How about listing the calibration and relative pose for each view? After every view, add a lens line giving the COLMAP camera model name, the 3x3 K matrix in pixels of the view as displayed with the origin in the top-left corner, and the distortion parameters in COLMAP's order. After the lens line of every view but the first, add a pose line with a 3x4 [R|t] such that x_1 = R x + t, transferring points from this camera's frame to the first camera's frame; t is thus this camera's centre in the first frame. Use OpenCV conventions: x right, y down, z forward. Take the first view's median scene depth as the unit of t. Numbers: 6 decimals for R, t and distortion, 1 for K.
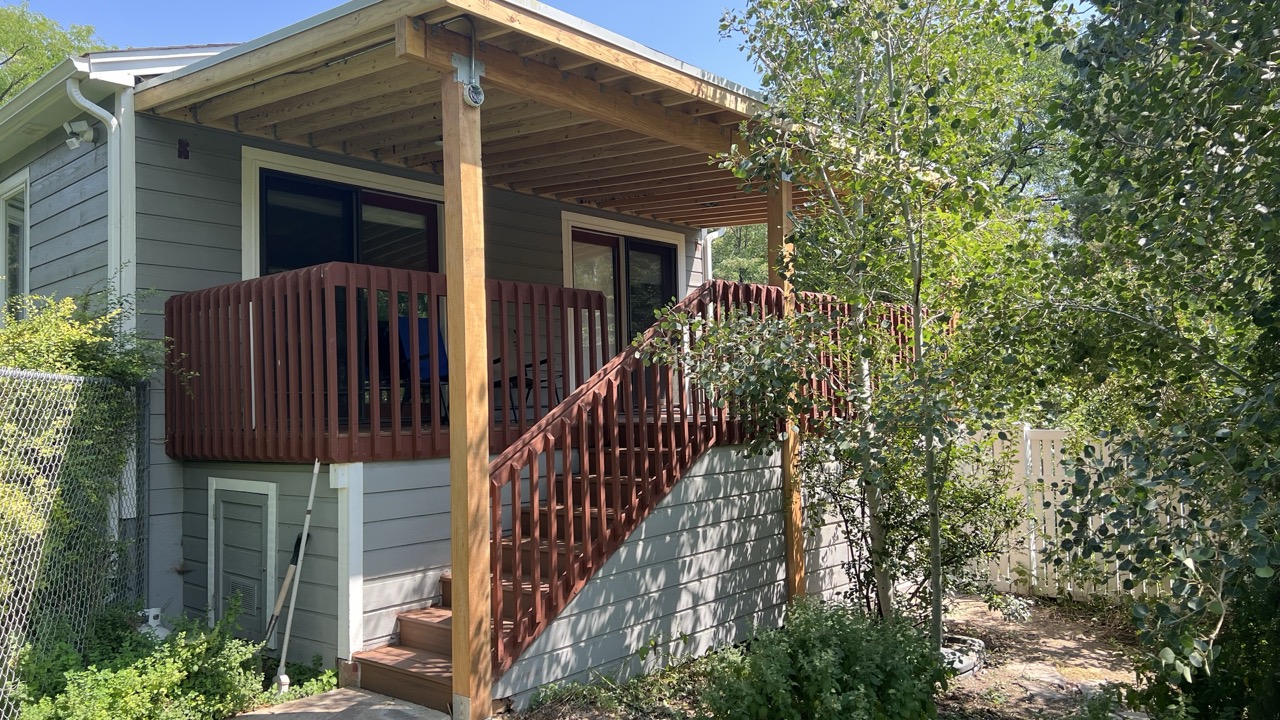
lens RADIAL K [[944.3, 0, 633.2], [0, 944.3, 364.9], [0, 0, 1]] dist [0.058569, -0.066055]
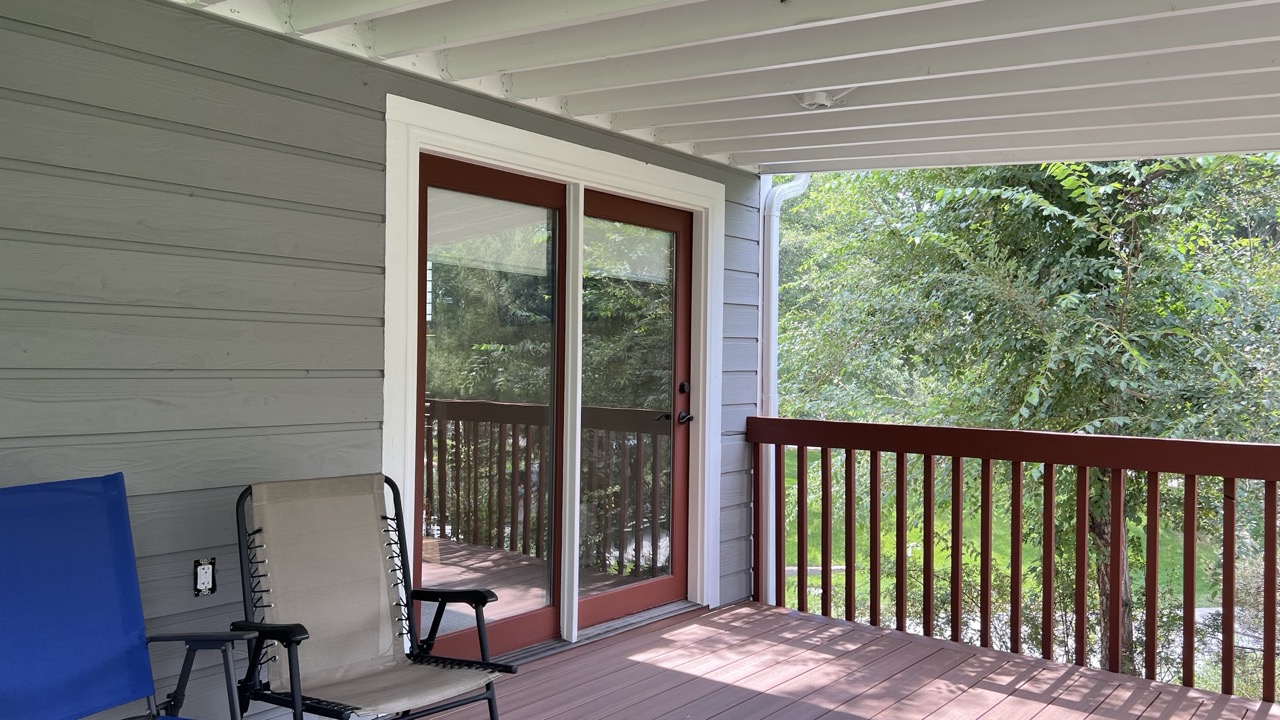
lens RADIAL K [[944.3, 0, 652.3], [0, 944.3, 355.8], [0, 0, 1]] dist [0.058569, -0.066055]
pose [[0.998283, 0.039902, 0.042887, 0.011117], [-0.041578, 0.998376, 0.038937, -0.142078], [-0.041263, -0.040654, 0.998321, 1.053003]]
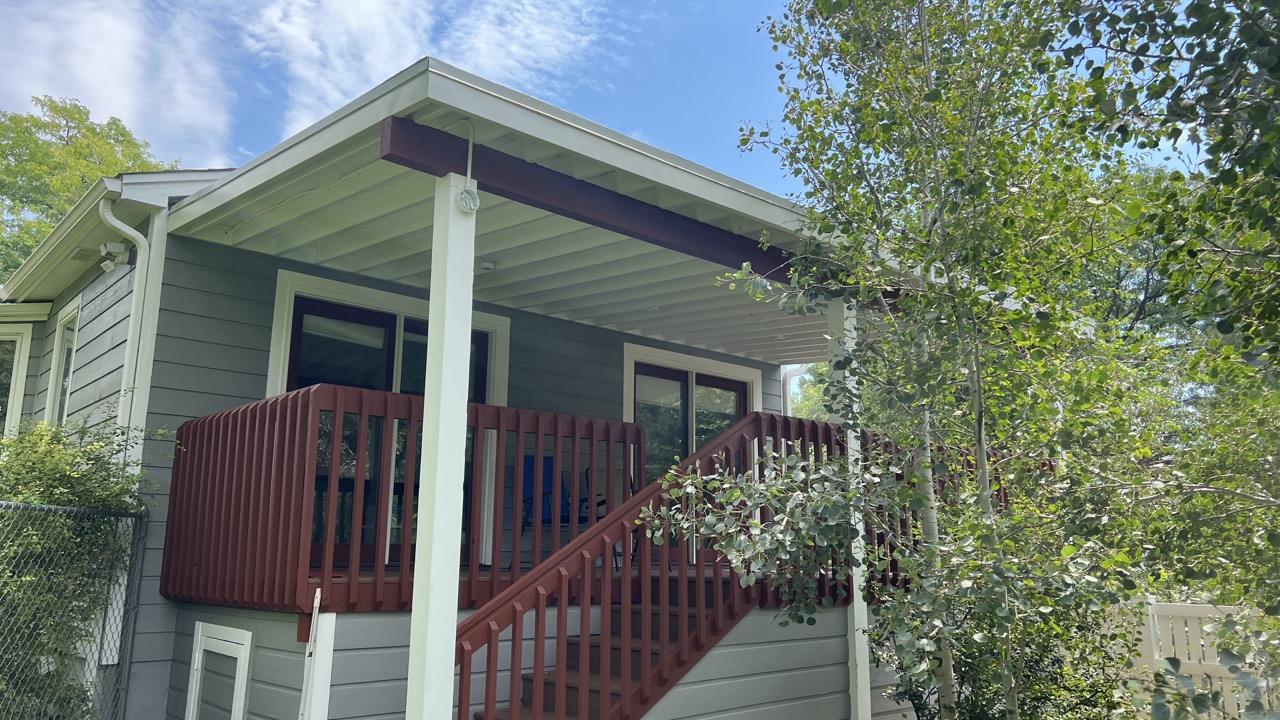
lens RADIAL K [[944.3, 0, 643.7], [0, 944.3, 362.4], [0, 0, 1]] dist [0.058569, -0.066055]
pose [[0.993564, 0.012949, -0.112525, 0.080881], [-0.030278, 0.987656, -0.153687, 0.001280], [0.109146, 0.156105, 0.981692, 0.125811]]
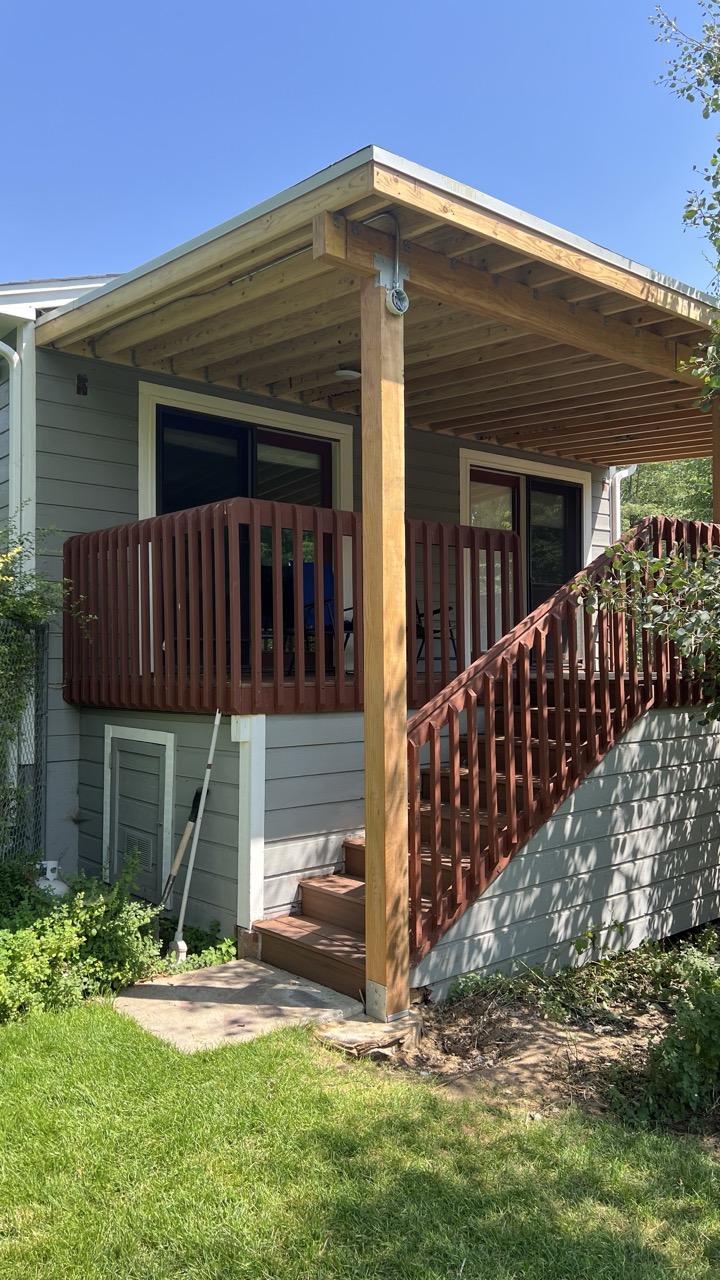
lens RADIAL K [[944.3, 0, 348.3], [0, 944.3, 630.5], [0, 0, 1]] dist [0.058569, -0.066055]
pose [[0.987537, 0.015070, -0.156665, -0.056710], [-0.012824, 0.999800, 0.015342, 0.005187], [0.156865, -0.013142, 0.987533, 0.098874]]
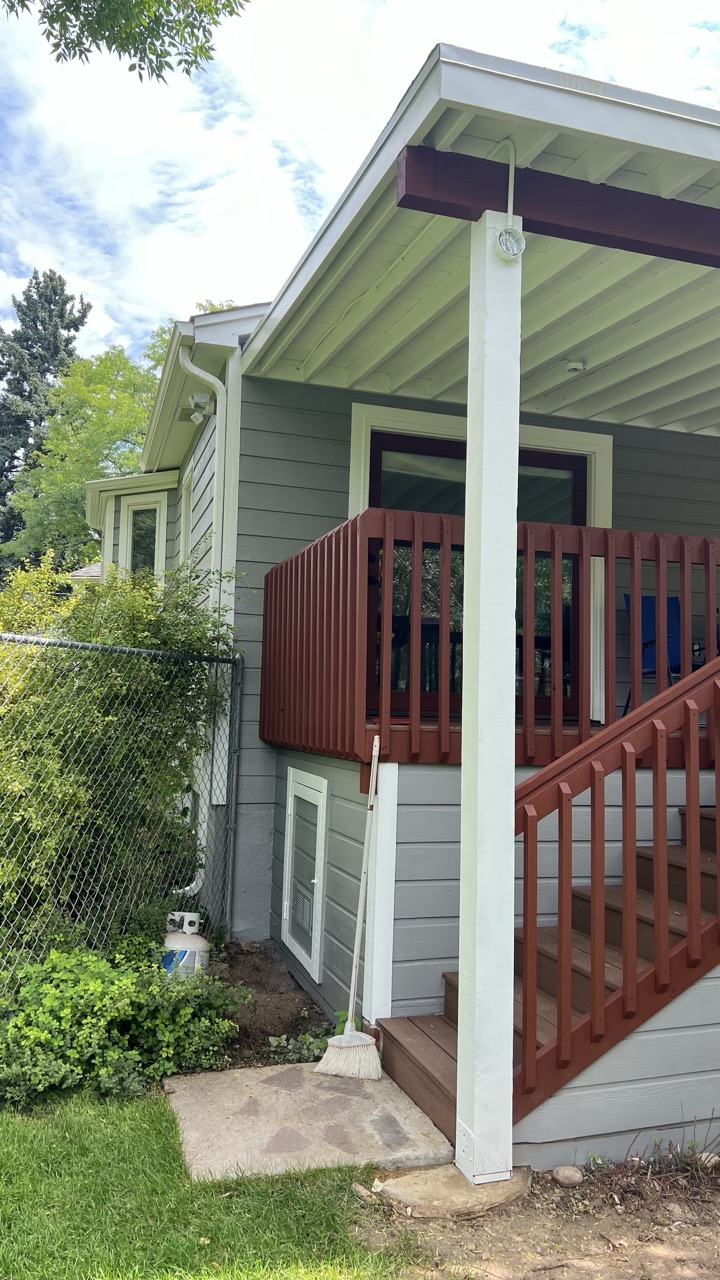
lens RADIAL K [[944.3, 0, 366.8], [0, 944.3, 629.7], [0, 0, 1]] dist [0.058569, -0.066055]
pose [[0.855624, 0.004951, -0.517574, 0.081845], [-0.024550, 0.999217, -0.031027, 0.015728], [0.517015, 0.039254, 0.855076, 0.290758]]
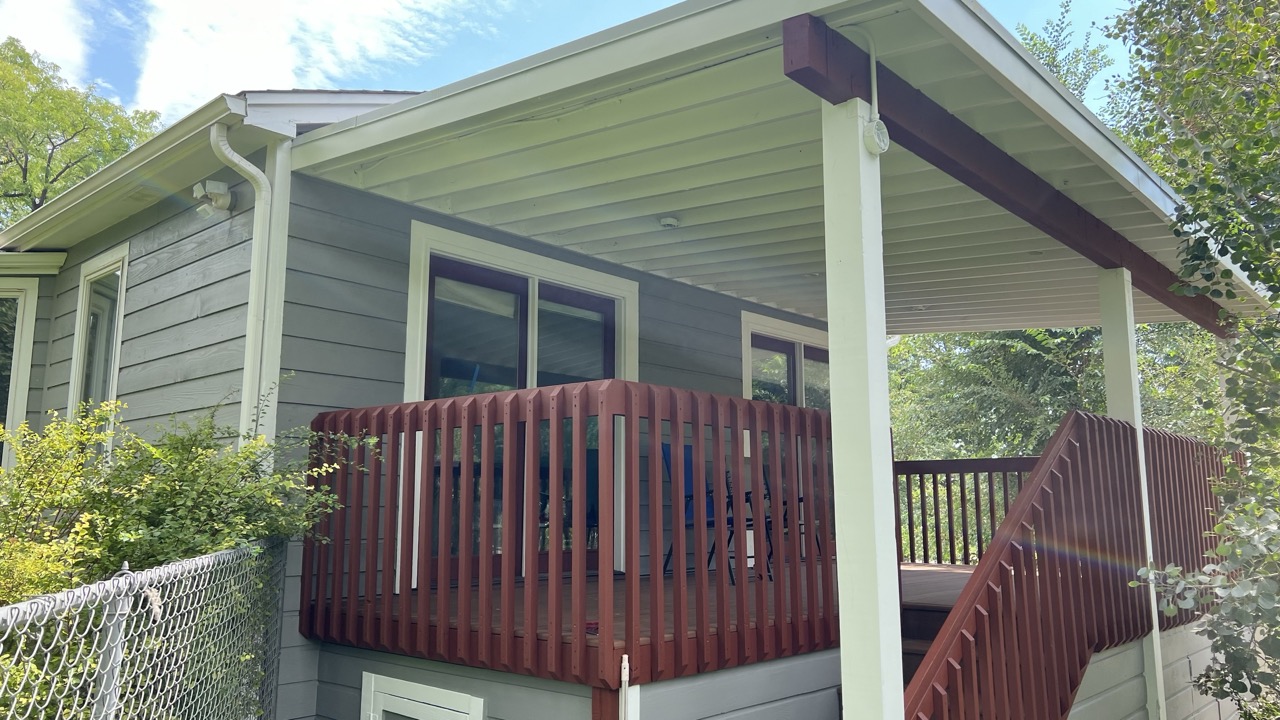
lens RADIAL K [[944.3, 0, 627.8], [0, 944.3, 357.5], [0, 0, 1]] dist [0.058569, -0.066055]
pose [[0.999487, 0.027900, -0.015710, -0.258688], [-0.029483, 0.993301, -0.111735, -0.043846], [0.012487, 0.112141, 0.993614, 0.289531]]
